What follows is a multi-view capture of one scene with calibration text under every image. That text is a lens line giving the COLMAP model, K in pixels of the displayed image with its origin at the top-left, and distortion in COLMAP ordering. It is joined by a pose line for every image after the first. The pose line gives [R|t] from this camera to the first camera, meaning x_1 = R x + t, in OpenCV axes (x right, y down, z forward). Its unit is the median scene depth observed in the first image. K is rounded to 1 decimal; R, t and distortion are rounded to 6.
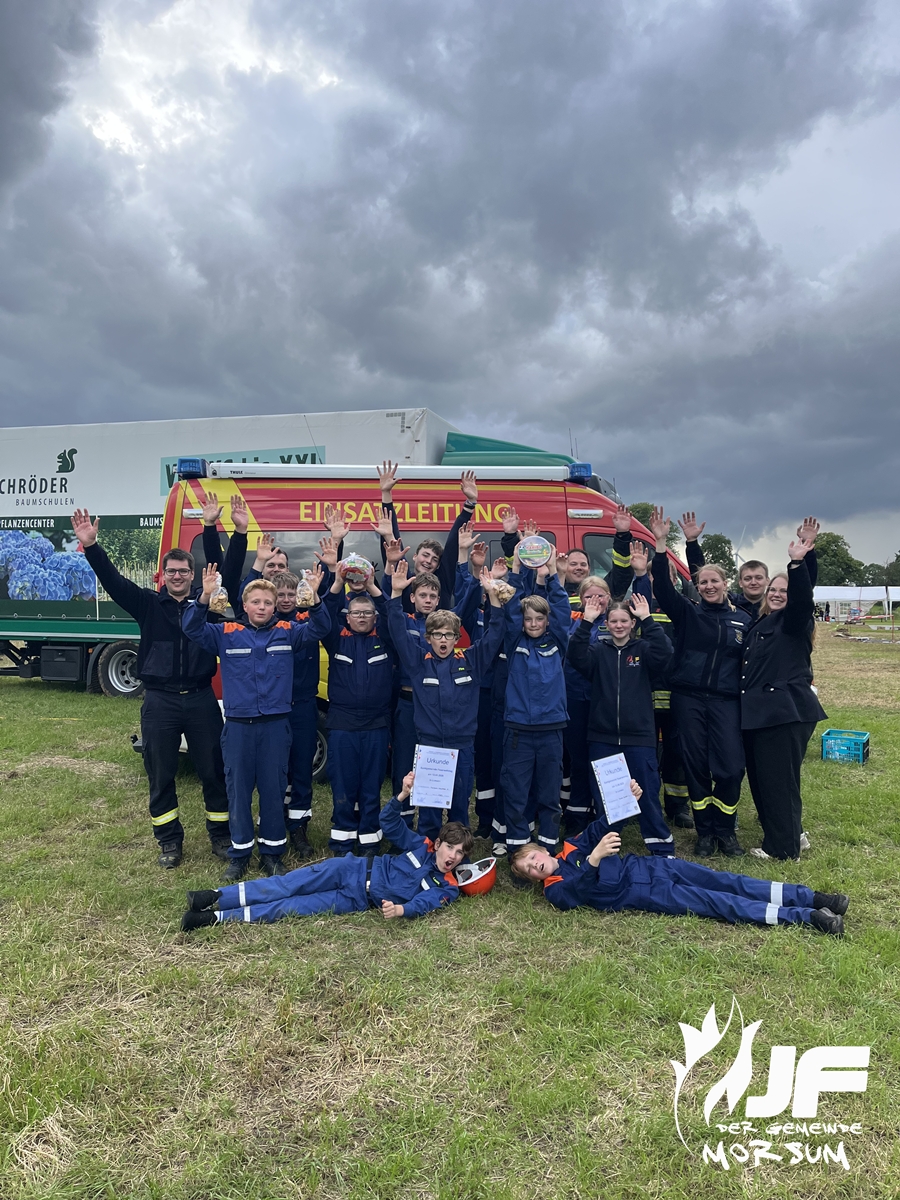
lens RADIAL K [[916.1, 0, 450.0], [0, 916.1, 600.0], [0, 0, 1]] dist [0.026558, -0.001269]
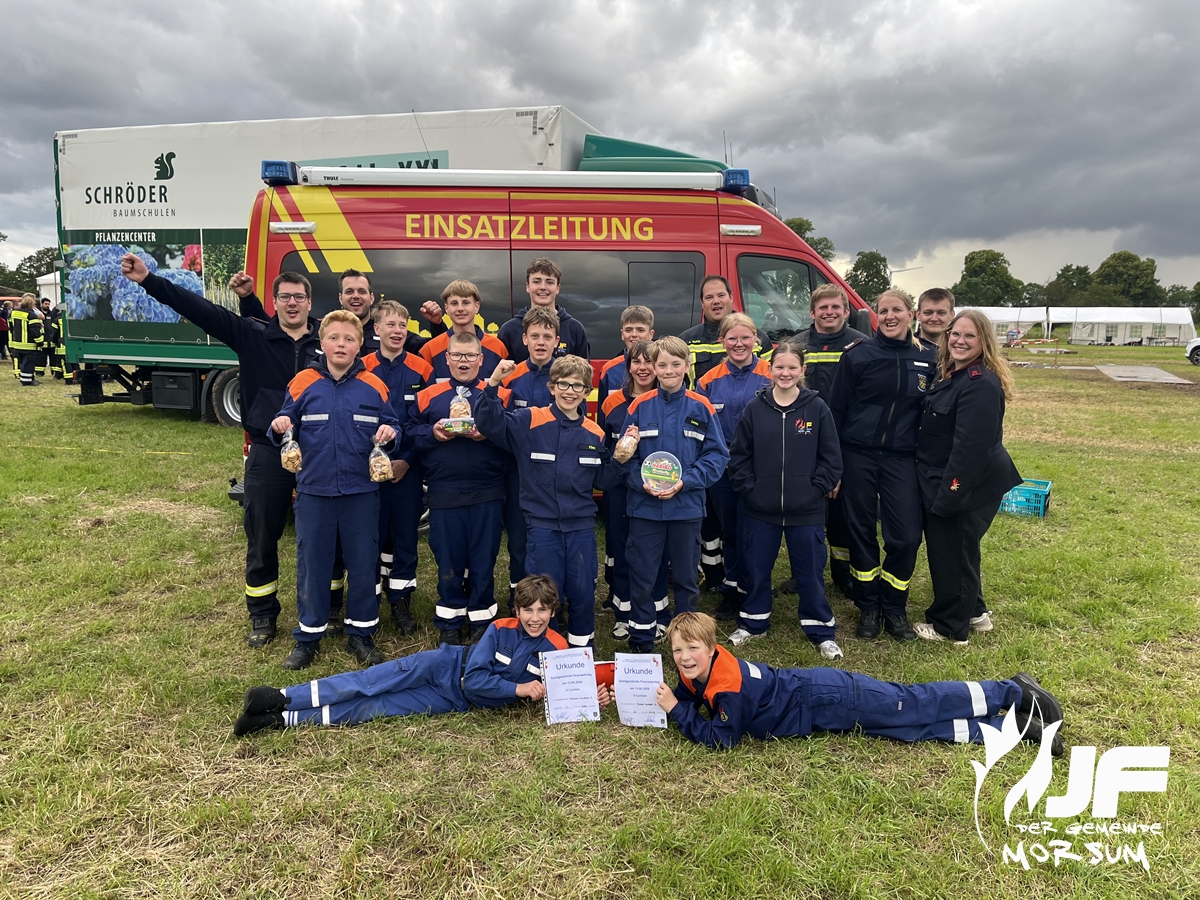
lens RADIAL K [[916.1, 0, 592.1], [0, 916.1, 447.6], [0, 0, 1]] dist [0.026558, -0.001269]
pose [[0.999970, 0.005845, -0.005078, 0.015271], [-0.005077, 0.990154, 0.139890, -0.012487], [0.005846, -0.139860, 0.990154, 0.124548]]
